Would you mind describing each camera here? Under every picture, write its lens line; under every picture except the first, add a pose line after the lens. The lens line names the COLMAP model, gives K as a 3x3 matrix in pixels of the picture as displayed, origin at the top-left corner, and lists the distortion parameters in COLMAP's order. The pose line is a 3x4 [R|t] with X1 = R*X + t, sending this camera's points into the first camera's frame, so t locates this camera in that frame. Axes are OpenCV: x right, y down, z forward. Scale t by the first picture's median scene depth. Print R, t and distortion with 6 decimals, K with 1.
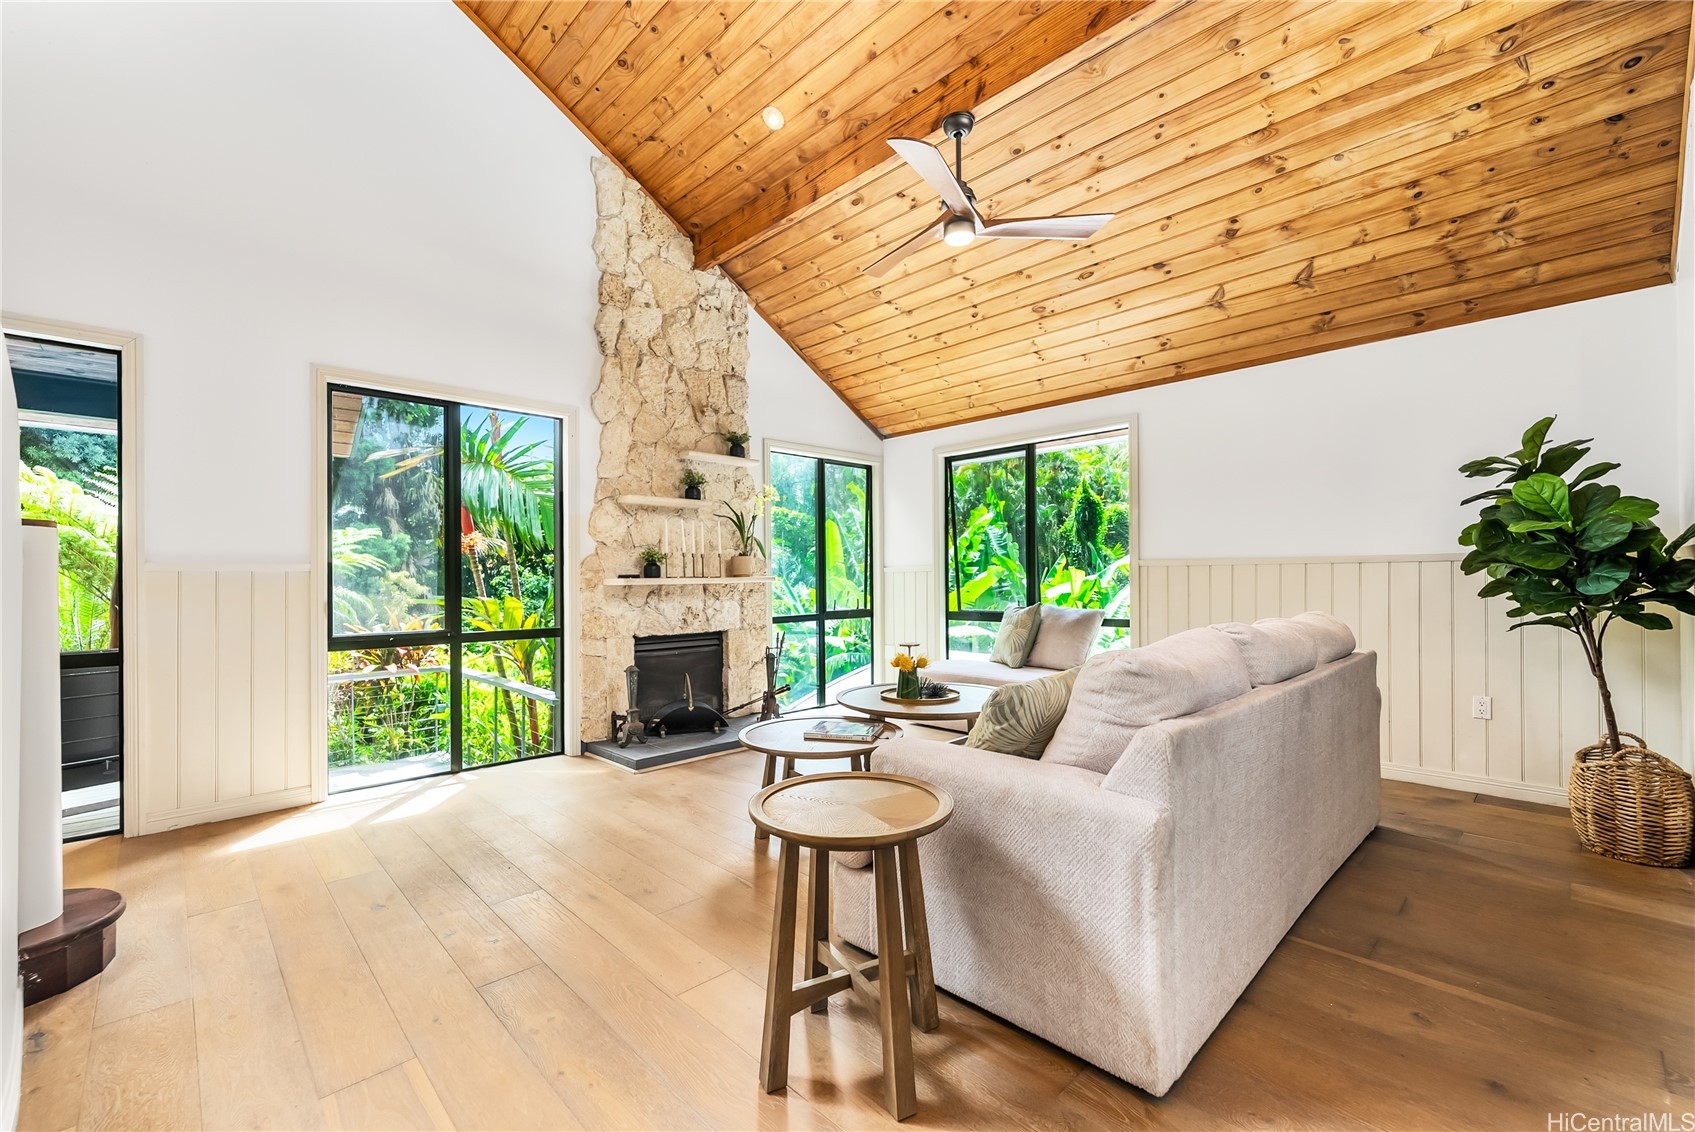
lens RADIAL K [[717.9, 0, 853.7], [0, 717.9, 567.7], [0, 0, 1]] dist [-0.000090, -0.001101]
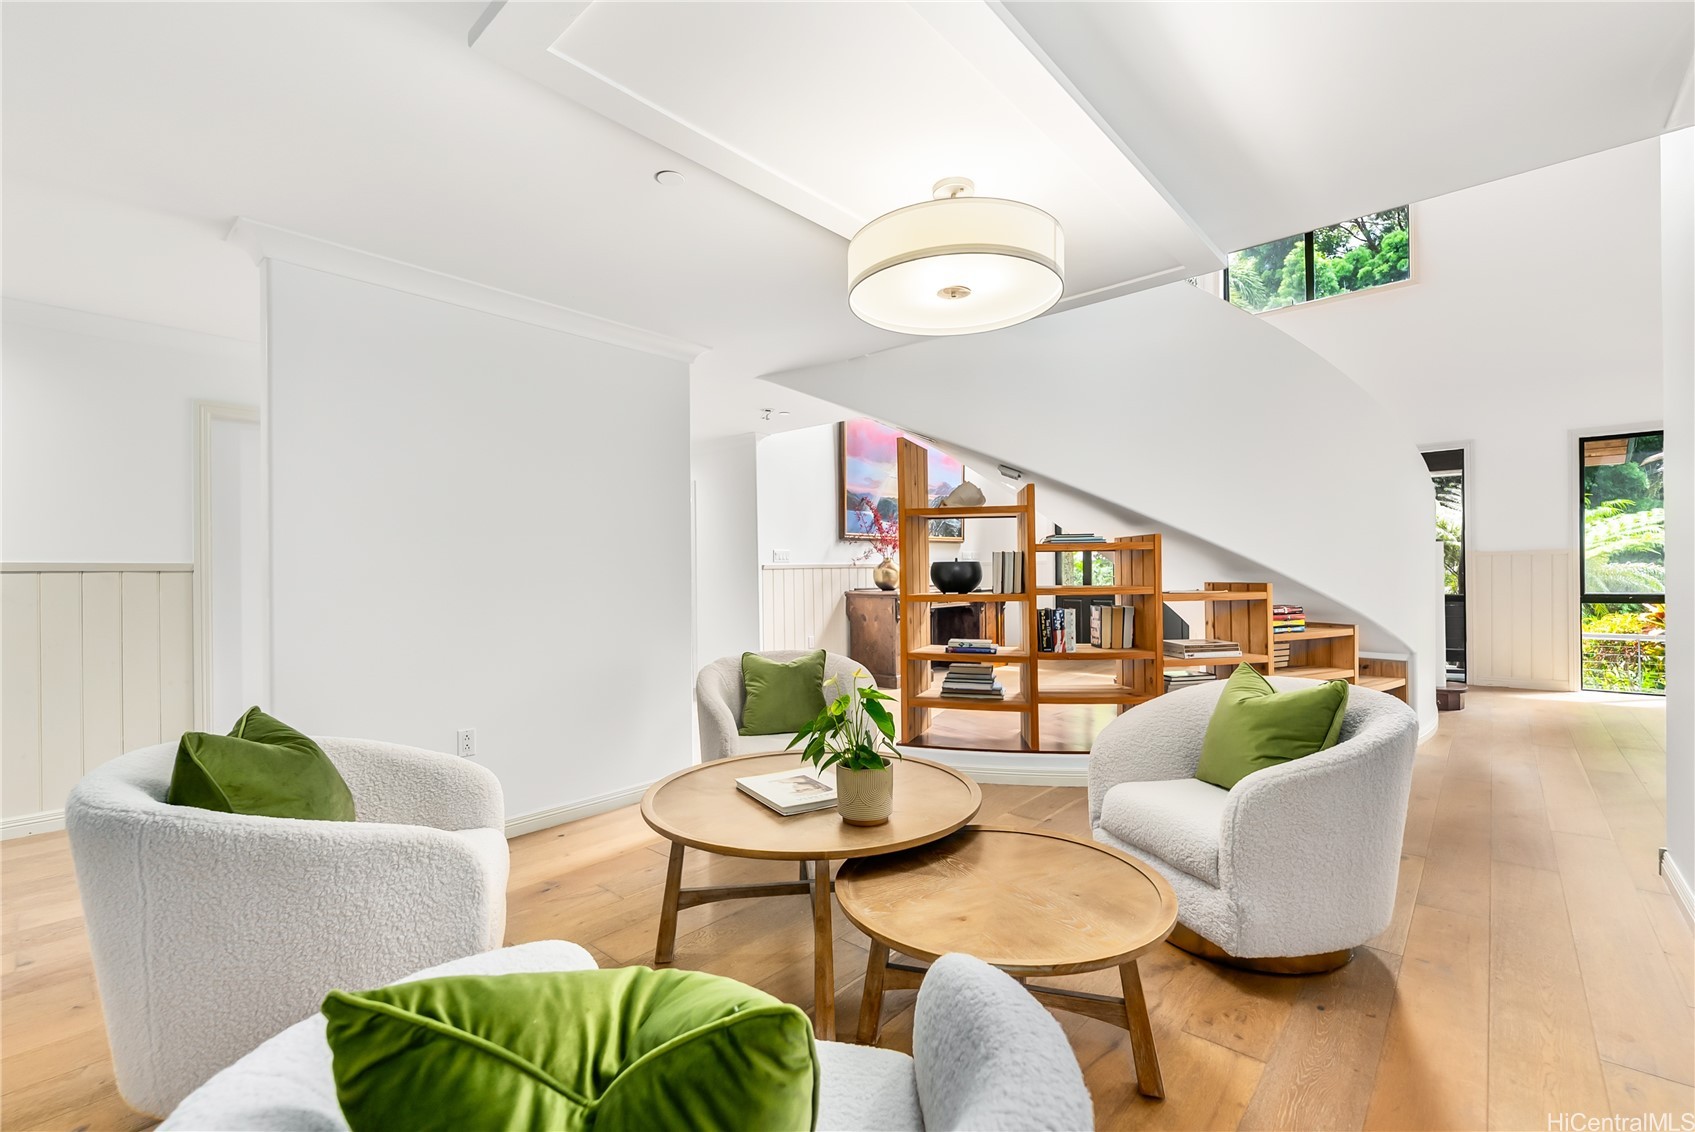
lens RADIAL K [[717.9, 0, 853.7], [0, 717.9, 567.7], [0, 0, 1]] dist [-0.000090, -0.001101]
pose [[0.071285, 0.005885, -0.997439, 0.766572], [0.014574, 0.999870, 0.006941, 0.001861], [0.997349, -0.015031, 0.071190, -0.758383]]
